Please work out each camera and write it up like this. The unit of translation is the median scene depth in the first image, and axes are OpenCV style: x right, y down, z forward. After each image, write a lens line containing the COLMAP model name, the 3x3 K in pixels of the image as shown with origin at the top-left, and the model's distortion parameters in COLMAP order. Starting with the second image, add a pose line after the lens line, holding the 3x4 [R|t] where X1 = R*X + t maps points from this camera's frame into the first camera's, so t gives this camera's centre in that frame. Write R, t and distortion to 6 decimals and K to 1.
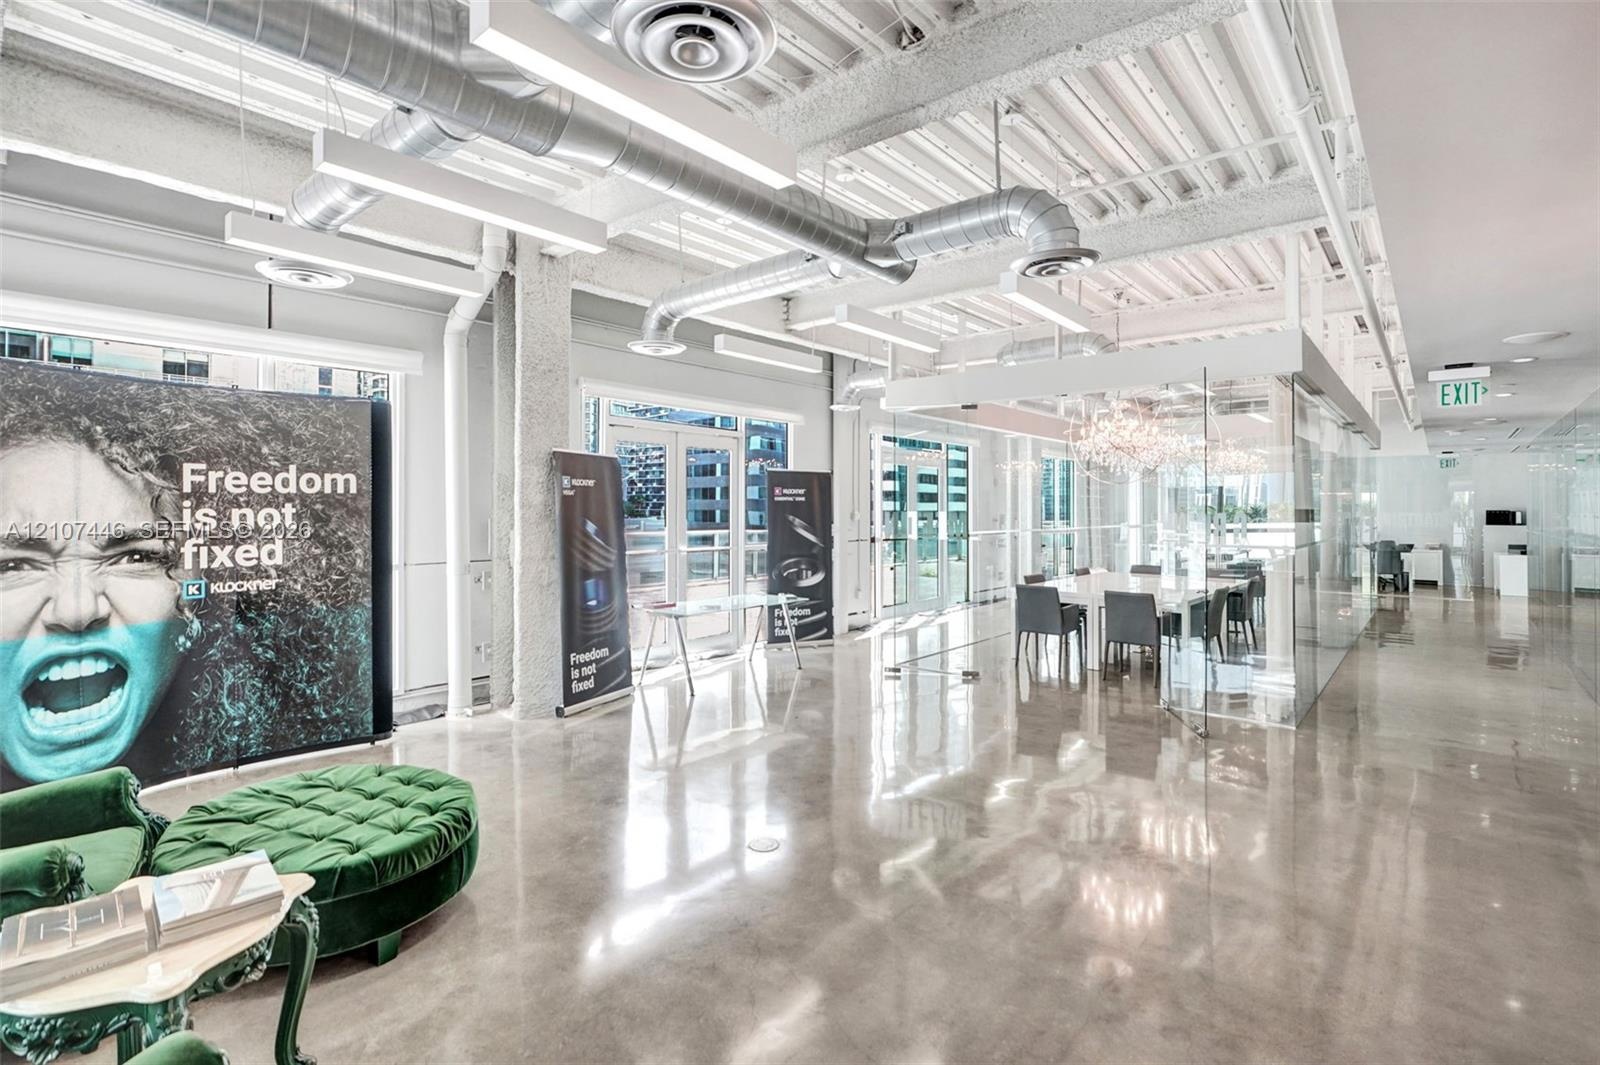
lens RADIAL K [[772.6, 0, 797.7], [0, 772.6, 502.0], [0, 0, 1]] dist [-0.000739, 0.000025]
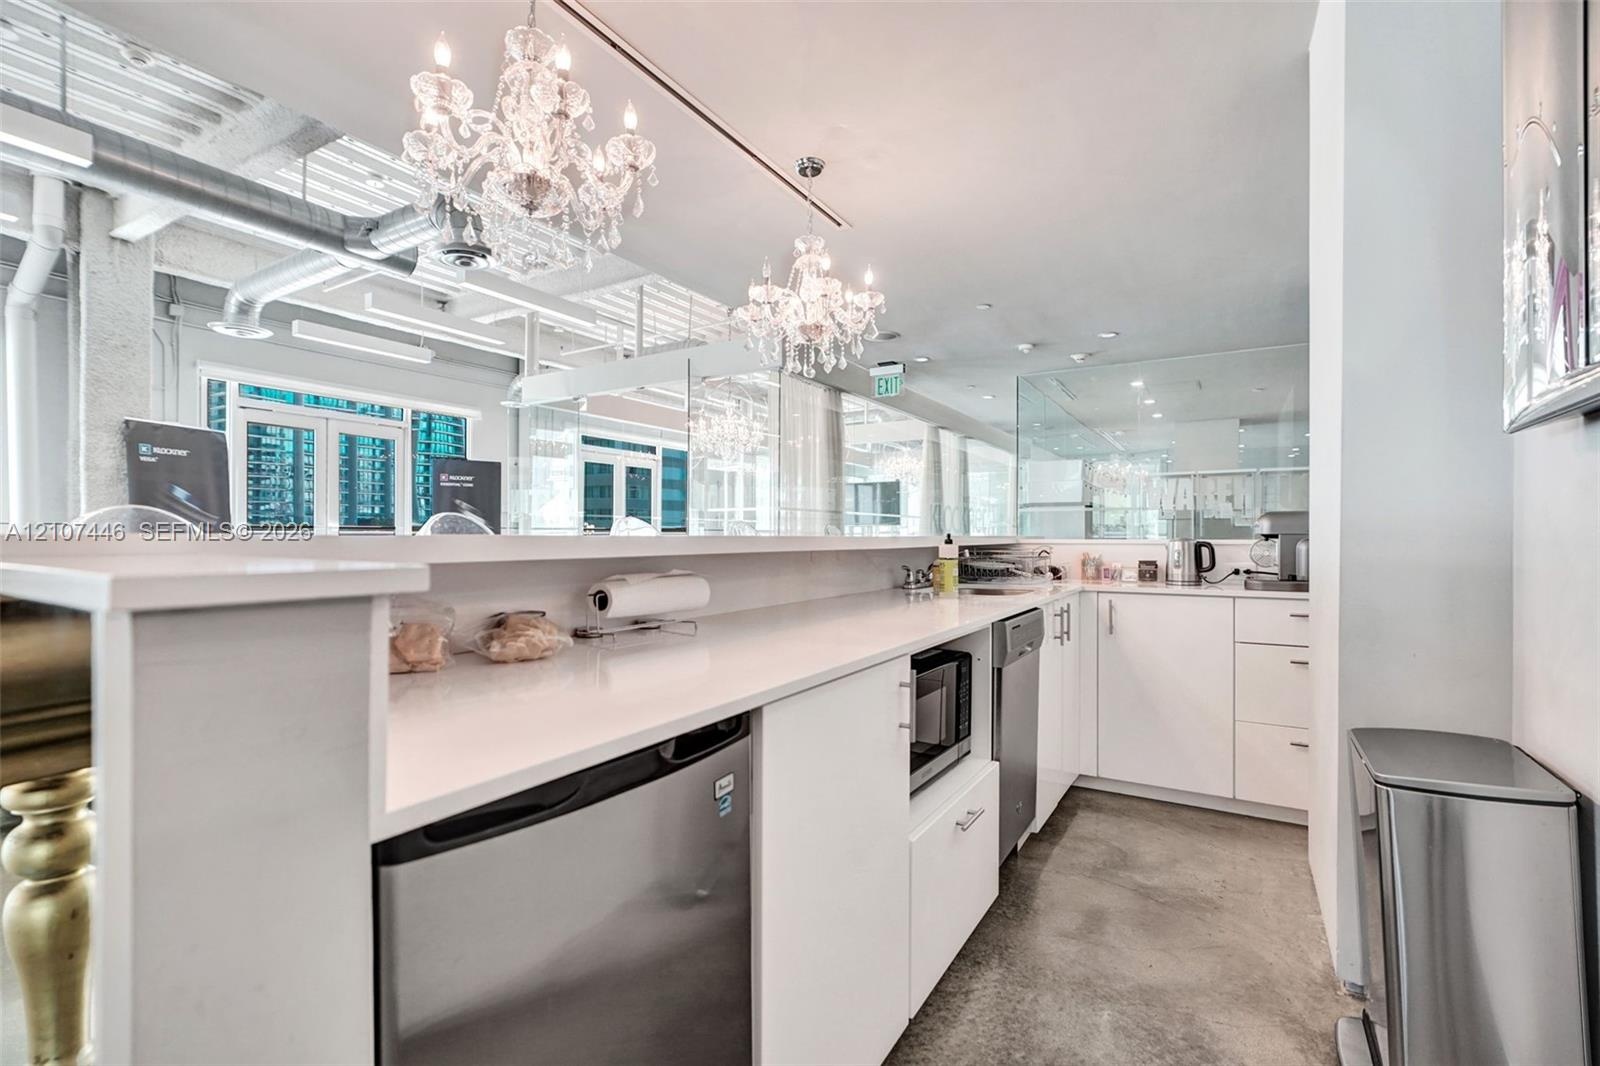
lens RADIAL K [[738.1, 0, 800.0], [0, 738.1, 533.0], [0, 0, 1]] dist [-0.000937, -0.000010]
pose [[0.989547, 0.001757, 0.144199, 0.586219], [-0.002419, 0.999987, 0.004413, 0.107534], [-0.144189, -0.004715, 0.989539, -0.207107]]
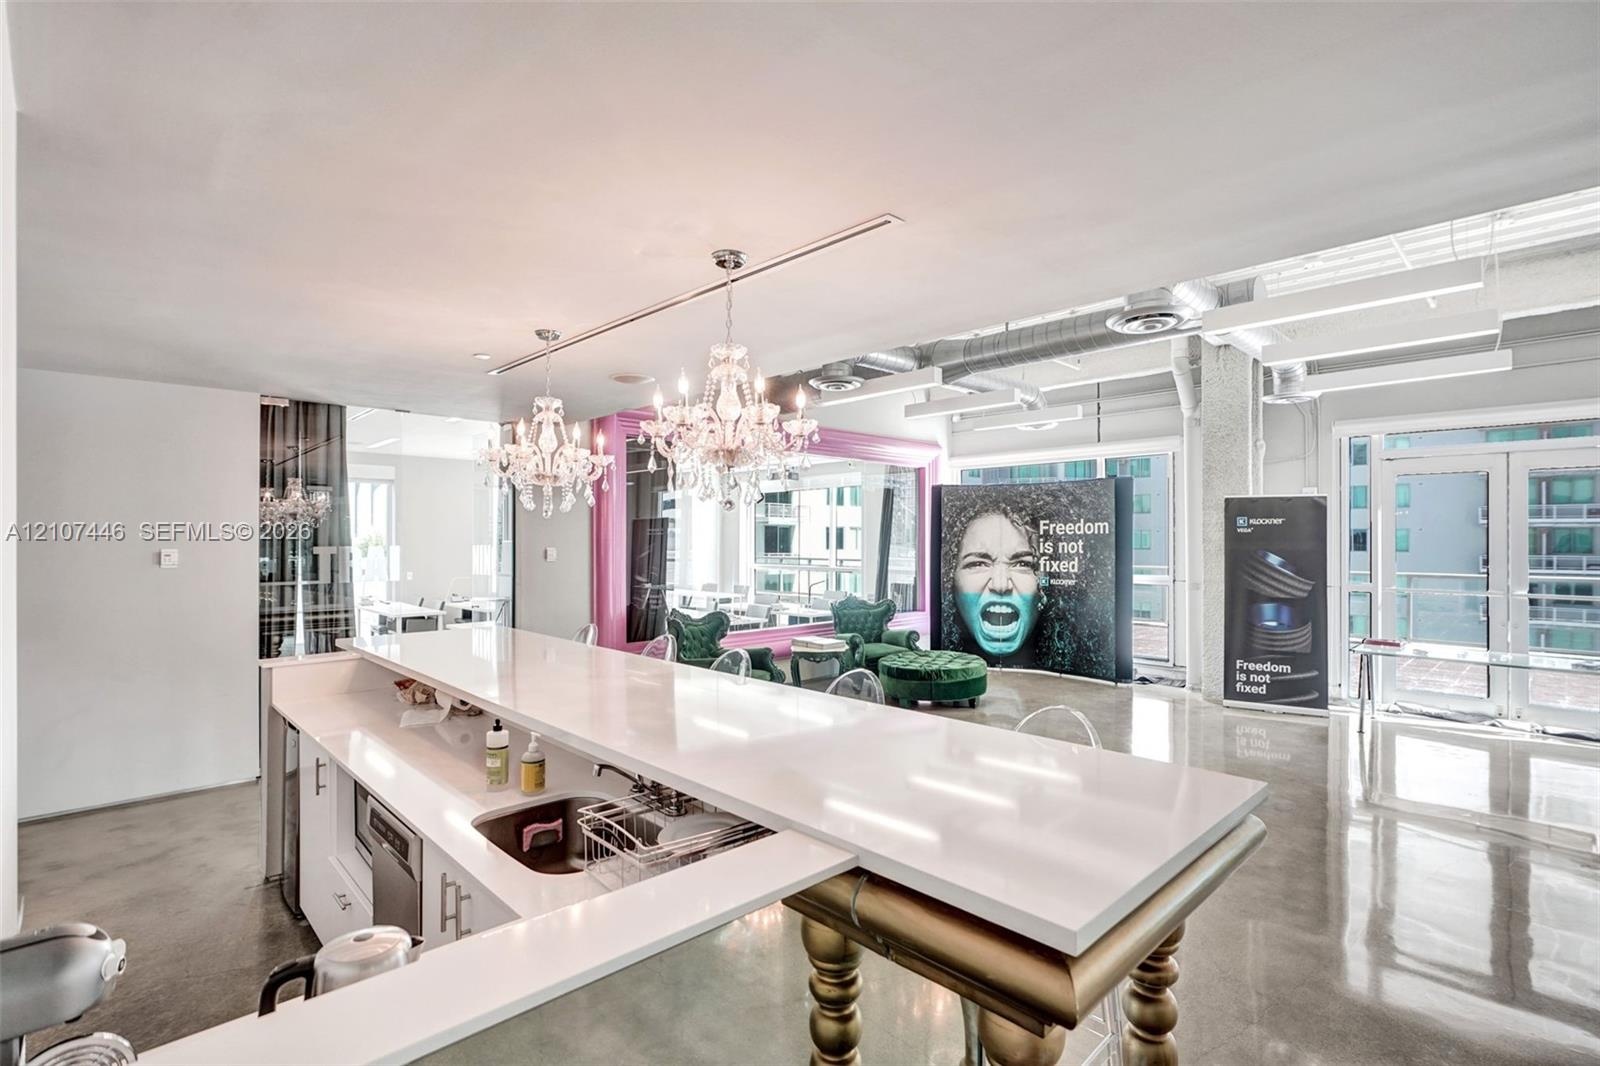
lens RADIAL K [[754.4, 0, 807.8], [0, 754.4, 541.4], [0, 0, 1]] dist [-0.001683, -0.000151]
pose [[-0.096950, 0.002649, -0.995286, 1.221807], [0.007502, 0.999970, 0.001931, -0.002523], [0.995261, -0.007280, -0.096967, 0.533757]]
